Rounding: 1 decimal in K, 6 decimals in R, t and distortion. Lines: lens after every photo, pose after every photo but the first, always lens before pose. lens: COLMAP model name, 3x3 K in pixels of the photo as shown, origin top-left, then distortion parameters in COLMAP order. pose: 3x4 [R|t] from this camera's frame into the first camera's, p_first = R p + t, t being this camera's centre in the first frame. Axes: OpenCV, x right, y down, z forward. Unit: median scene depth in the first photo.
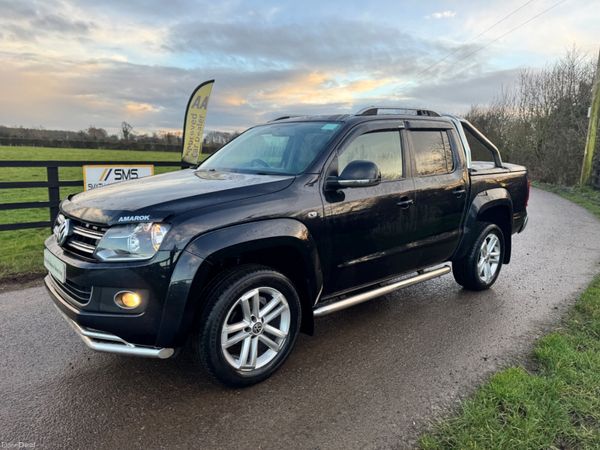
lens RADIAL K [[424.1, 0, 297.7], [0, 424.1, 228.3], [0, 0, 1]] dist [0.034369, -0.035658]
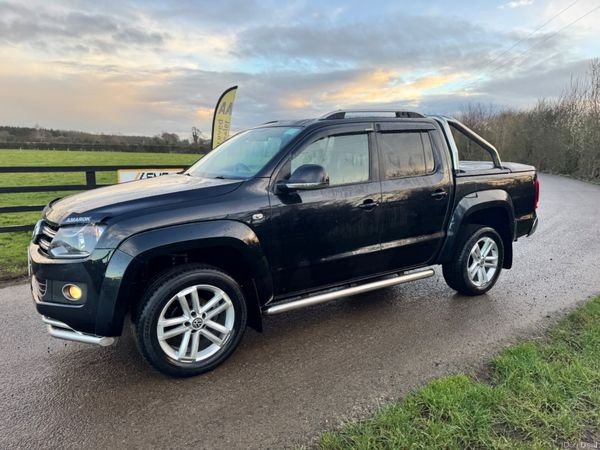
lens RADIAL K [[424.1, 0, 297.6], [0, 424.1, 227.7], [0, 0, 1]] dist [0.034369, -0.035658]
pose [[0.989279, 0.008792, -0.145771, 0.215622], [-0.009224, 0.999955, -0.002286, -0.003182], [0.145744, 0.003606, 0.989316, -0.016130]]
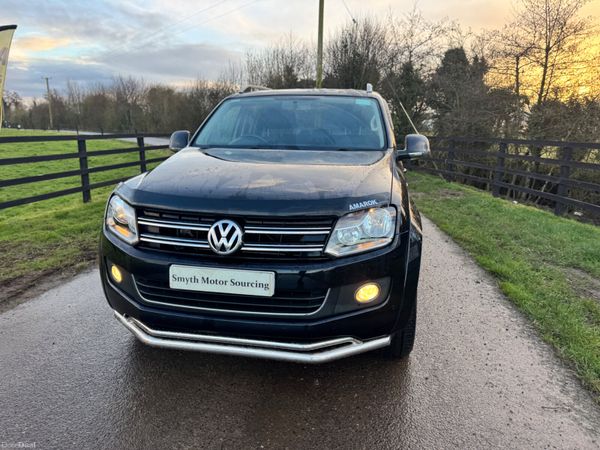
lens RADIAL K [[424.1, 0, 296.8], [0, 424.1, 223.9], [0, 0, 1]] dist [0.034369, -0.035658]
pose [[0.790314, -0.140535, 0.596367, -0.644407], [0.106888, 0.990038, 0.091655, -0.049666], [-0.603306, -0.008692, 0.797462, 0.224055]]
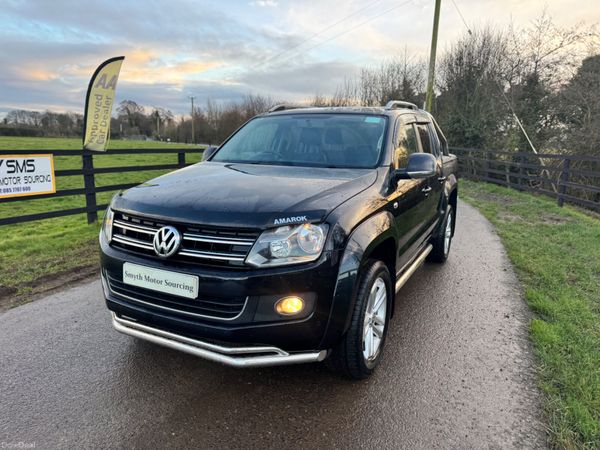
lens RADIAL K [[424.1, 0, 298.9], [0, 424.1, 226.0], [0, 0, 1]] dist [0.034369, -0.035658]
pose [[0.928863, -0.069147, 0.363912, -0.438445], [0.058252, 0.997466, 0.040844, -0.029000], [-0.365814, -0.016740, 0.930538, 0.073924]]
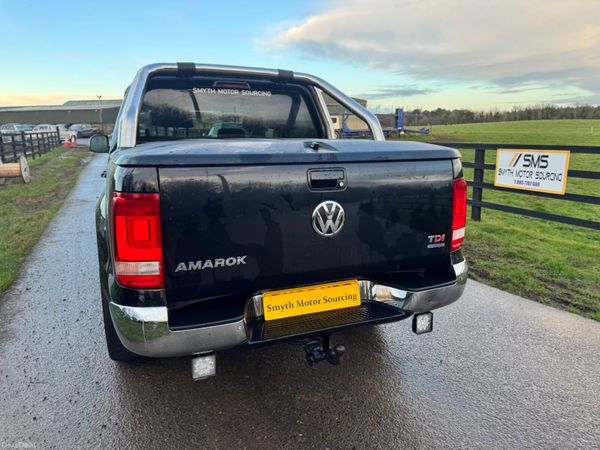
lens RADIAL K [[424.1, 0, 298.0], [0, 424.1, 227.0], [0, 0, 1]] dist [0.034369, -0.035658]
pose [[-0.343229, 0.189991, -0.919835, 1.110305], [-0.154925, 0.954462, 0.254952, -0.298357], [0.926386, 0.230013, -0.298165, 1.756949]]
